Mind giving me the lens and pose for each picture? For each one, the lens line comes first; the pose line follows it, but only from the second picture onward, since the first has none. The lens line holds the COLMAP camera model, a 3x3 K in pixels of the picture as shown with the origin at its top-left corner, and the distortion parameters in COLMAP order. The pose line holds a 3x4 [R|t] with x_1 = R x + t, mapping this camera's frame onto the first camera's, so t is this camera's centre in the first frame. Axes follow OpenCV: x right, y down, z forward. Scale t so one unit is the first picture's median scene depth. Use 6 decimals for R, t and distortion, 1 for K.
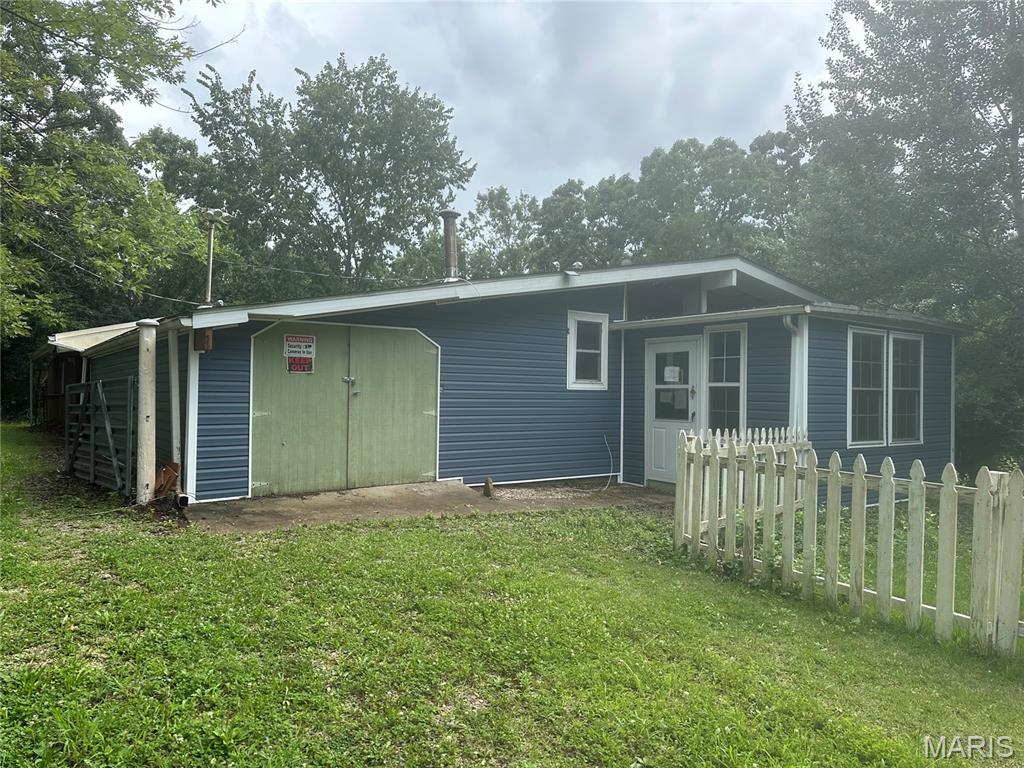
lens RADIAL K [[710.6, 0, 511.1], [0, 710.6, 396.3], [0, 0, 1]] dist [0.113380, -0.141297]
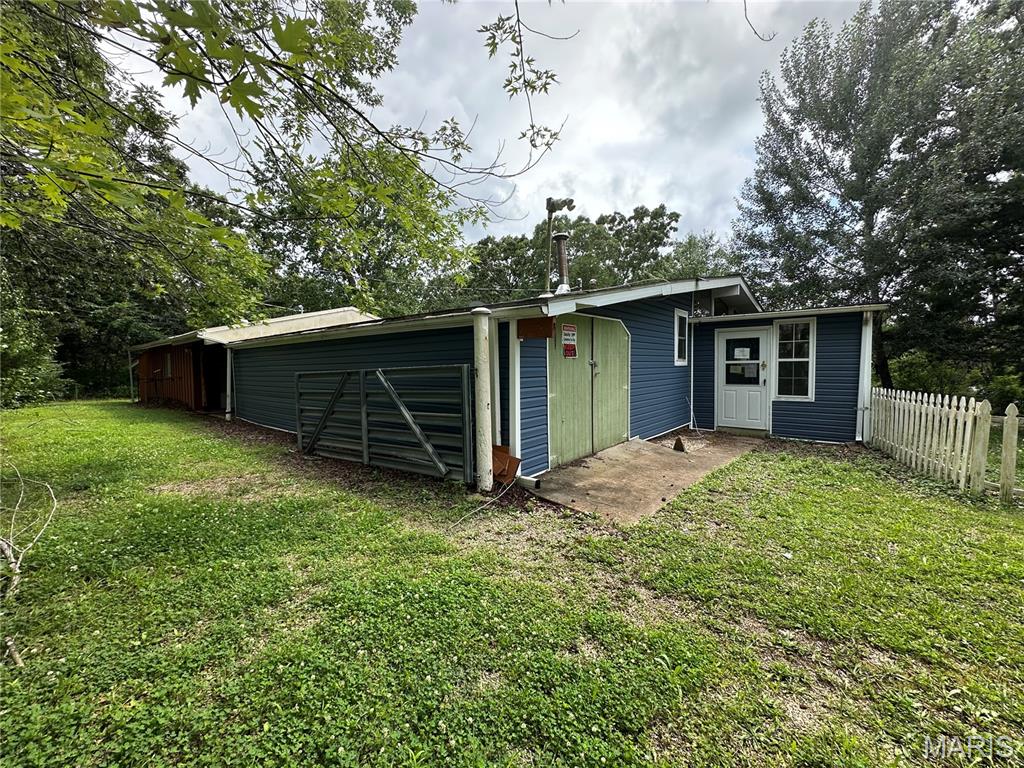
lens RADIAL K [[408.4, 0, 512.0], [0, 408.4, 384.0], [0, 0, 1]] dist [-0.000747, 0.000189]
pose [[0.969262, -0.035335, 0.243479, -0.429188], [0.025347, 0.998708, 0.044034, -0.017194], [-0.244720, -0.036509, 0.968906, 0.309170]]
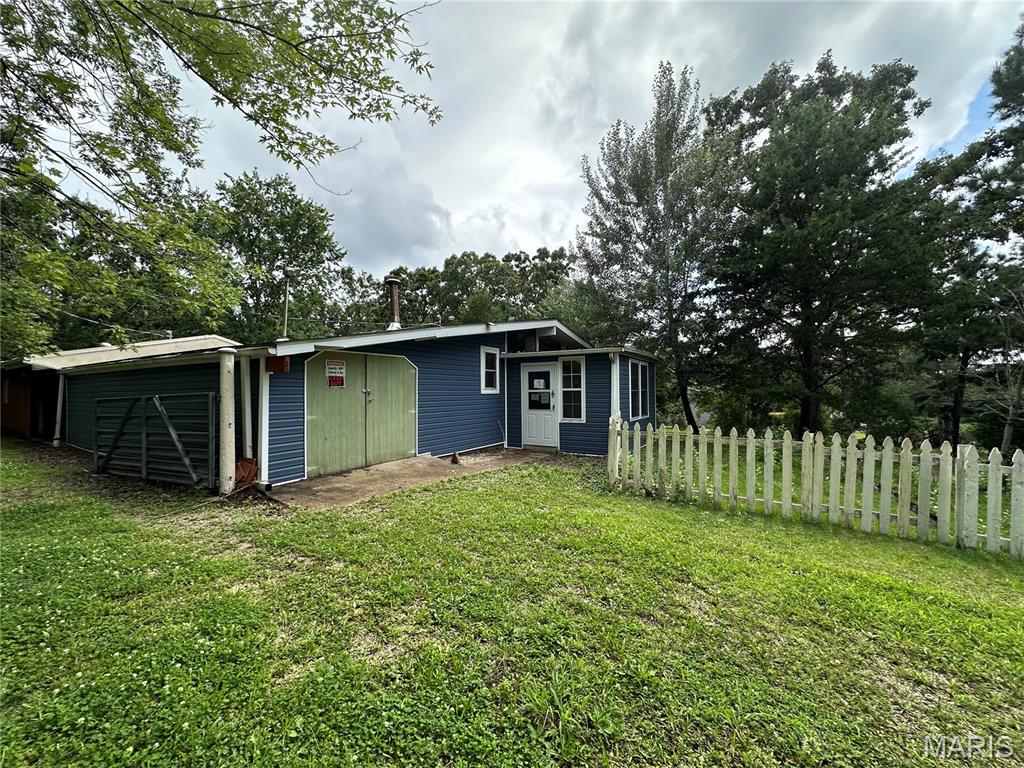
lens RADIAL K [[408.4, 0, 512.0], [0, 408.4, 384.0], [0, 0, 1]] dist [-0.000747, 0.000189]
pose [[0.920060, -0.011406, 0.391611, -0.229626], [0.019988, 0.999641, -0.017846, -0.013769], [-0.391267, 0.024247, 0.919958, 0.099095]]
